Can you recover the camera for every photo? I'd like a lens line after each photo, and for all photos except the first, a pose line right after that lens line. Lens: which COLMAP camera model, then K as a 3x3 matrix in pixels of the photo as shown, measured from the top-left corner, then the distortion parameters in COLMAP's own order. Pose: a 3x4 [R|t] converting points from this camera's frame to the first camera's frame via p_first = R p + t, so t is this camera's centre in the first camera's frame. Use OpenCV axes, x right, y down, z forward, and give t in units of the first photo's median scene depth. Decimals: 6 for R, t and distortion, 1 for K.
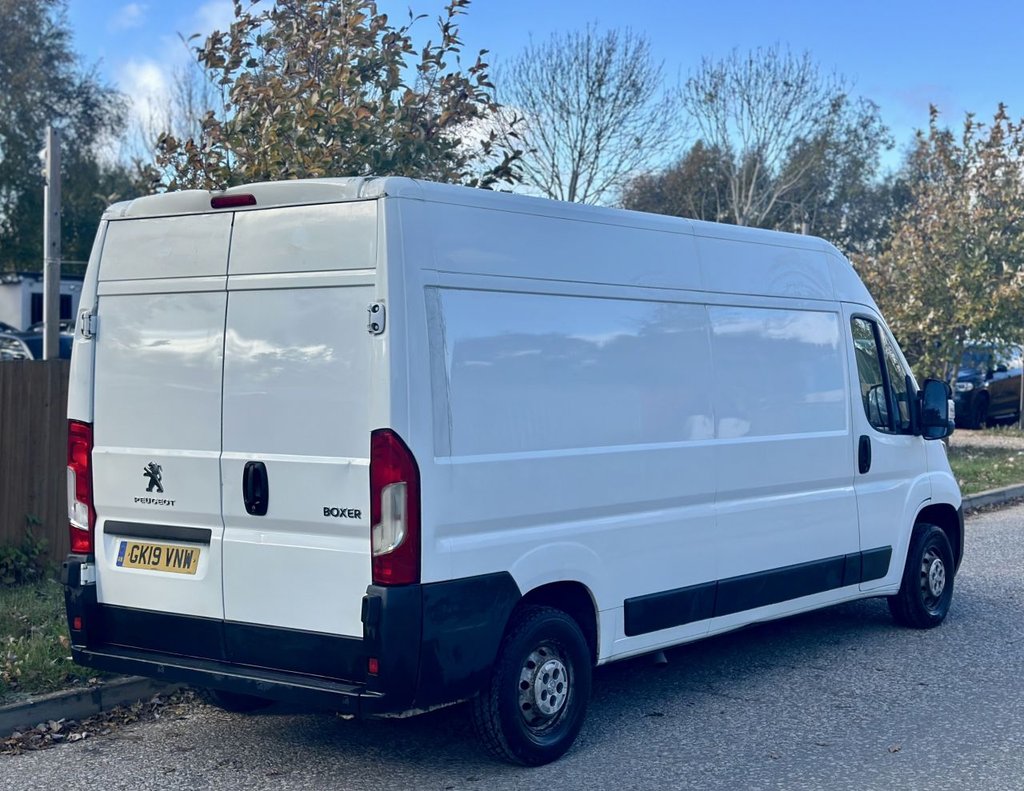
lens RADIAL K [[1649.6, 0, 512.0], [0, 1649.6, 395.5], [0, 0, 1]] dist [0.054041, -0.003304]
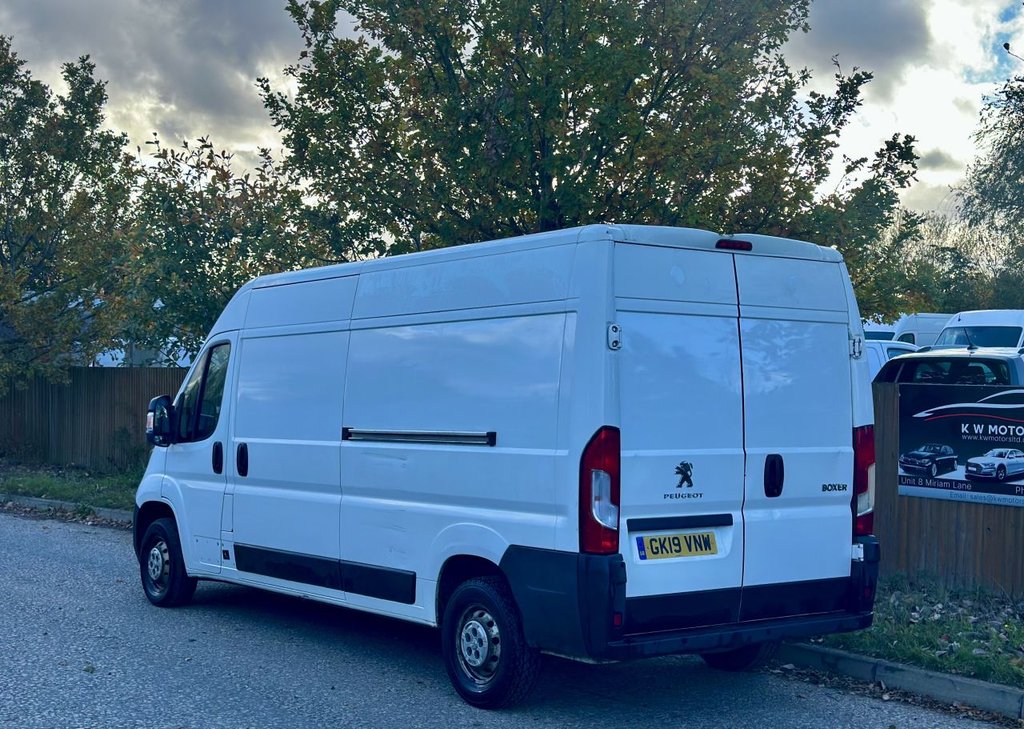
lens RADIAL K [[1463.6, 0, 494.4], [0, 1463.6, 322.3], [0, 0, 1]] dist [0.006692, -0.112096]
pose [[0.291059, 0.055990, 0.955065, -1.143559], [0.012003, 0.997994, -0.062165, 0.005554], [-0.956630, 0.029557, 0.289803, 0.774746]]
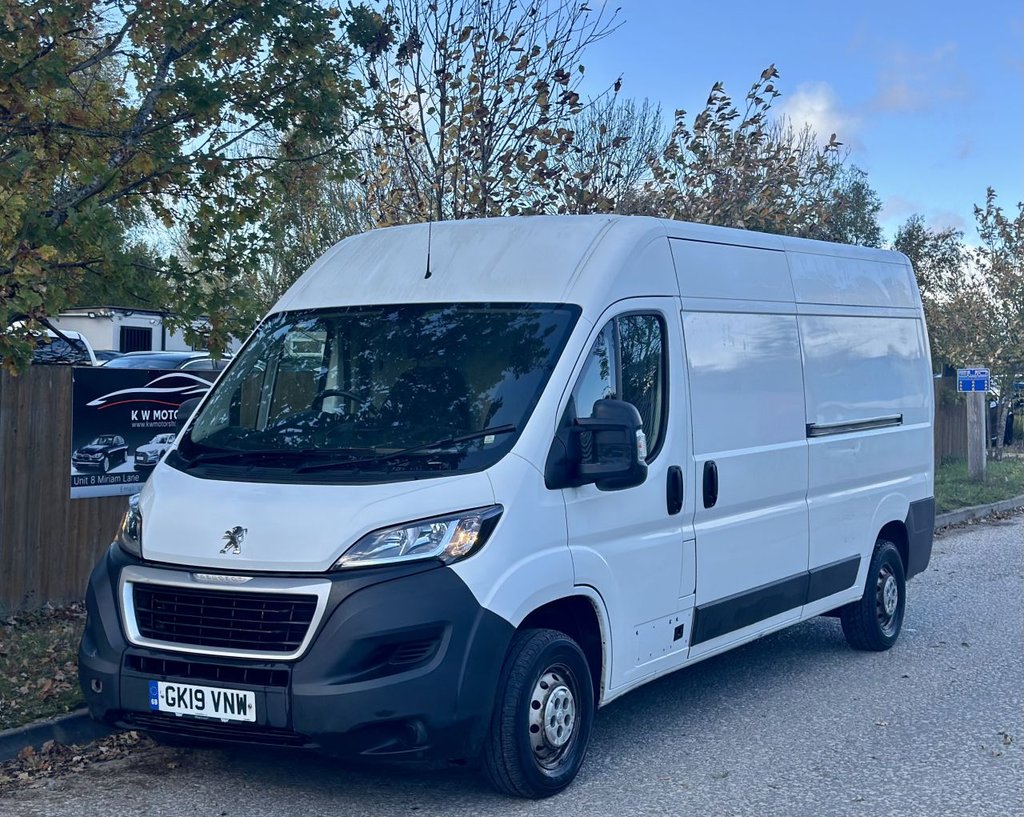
lens RADIAL K [[1691.0, 0, 512.0], [0, 1691.0, 408.5], [0, 0, 1]] dist [0.050005, 0.012599]
pose [[-0.993787, 0.012658, -0.110580, 0.256255], [0.007326, 0.998797, 0.048494, -0.054803], [0.111060, 0.047382, -0.992683, 2.375935]]
